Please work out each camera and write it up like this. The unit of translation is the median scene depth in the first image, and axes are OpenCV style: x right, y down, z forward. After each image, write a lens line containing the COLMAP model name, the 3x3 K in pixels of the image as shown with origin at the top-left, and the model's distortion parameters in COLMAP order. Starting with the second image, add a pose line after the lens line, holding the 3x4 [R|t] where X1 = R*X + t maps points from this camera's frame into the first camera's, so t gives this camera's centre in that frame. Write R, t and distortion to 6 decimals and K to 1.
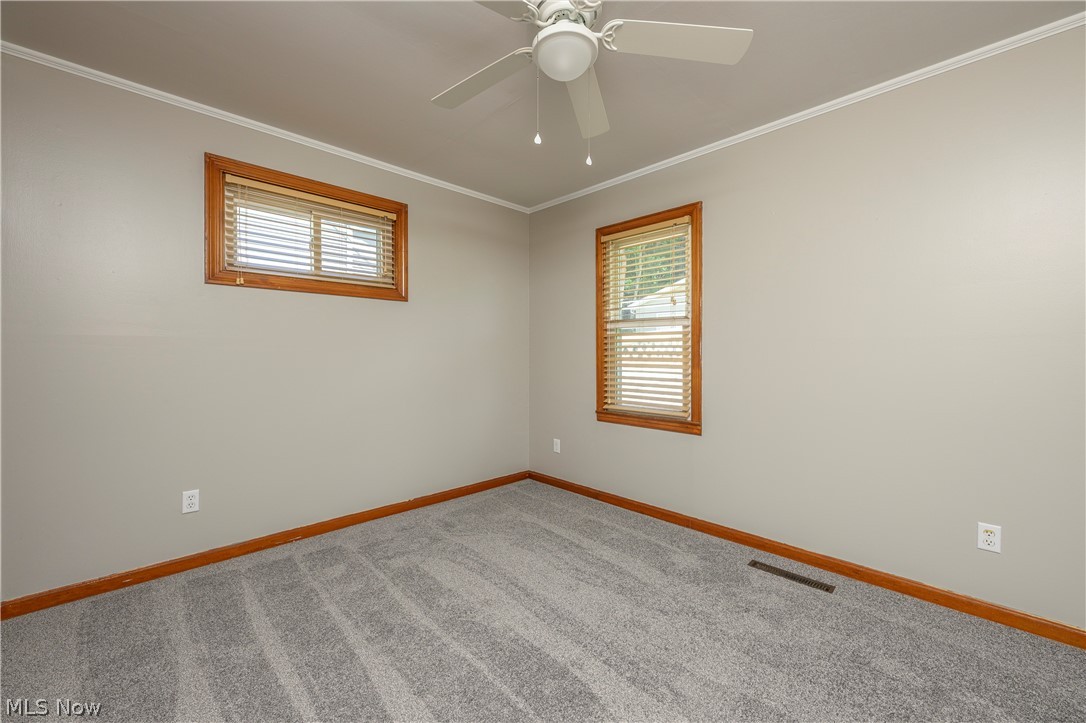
lens RADIAL K [[432.6, 0, 529.4], [0, 432.6, 357.2], [0, 0, 1]] dist [0.000554, -0.000013]
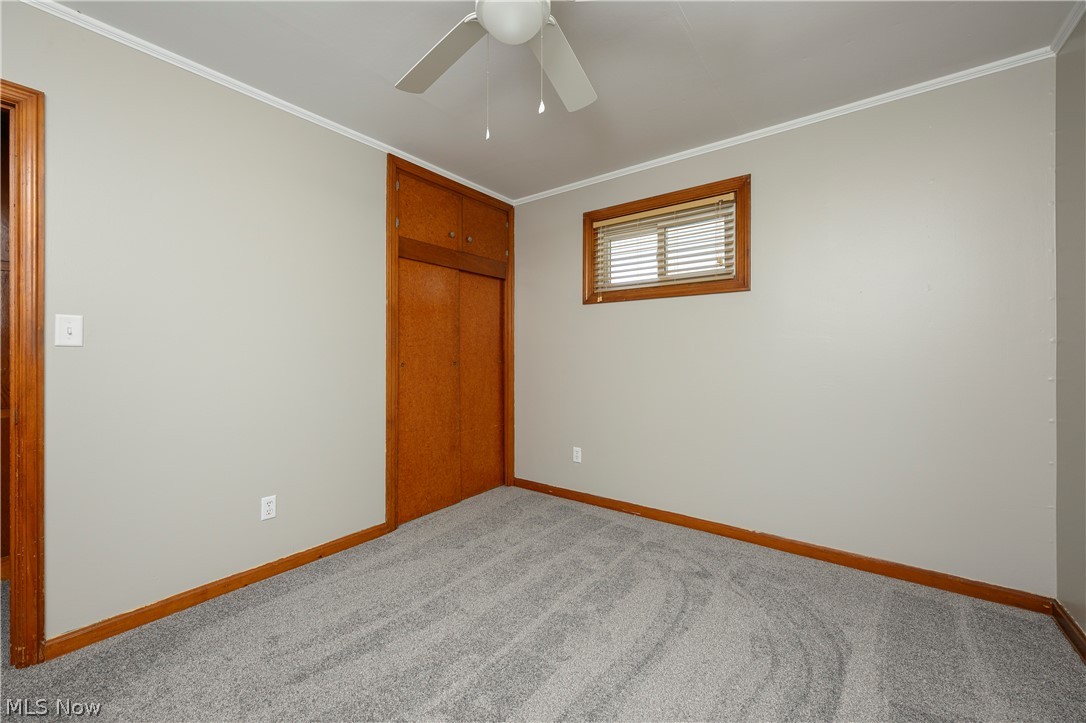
lens RADIAL K [[432.6, 0, 529.4], [0, 432.6, 357.2], [0, 0, 1]] dist [0.000554, -0.000013]
pose [[0.149585, 0.001251, -0.988748, 0.559764], [-0.005959, 0.999982, 0.000364, 0.002229], [0.988731, 0.005838, 0.149590, 0.538351]]
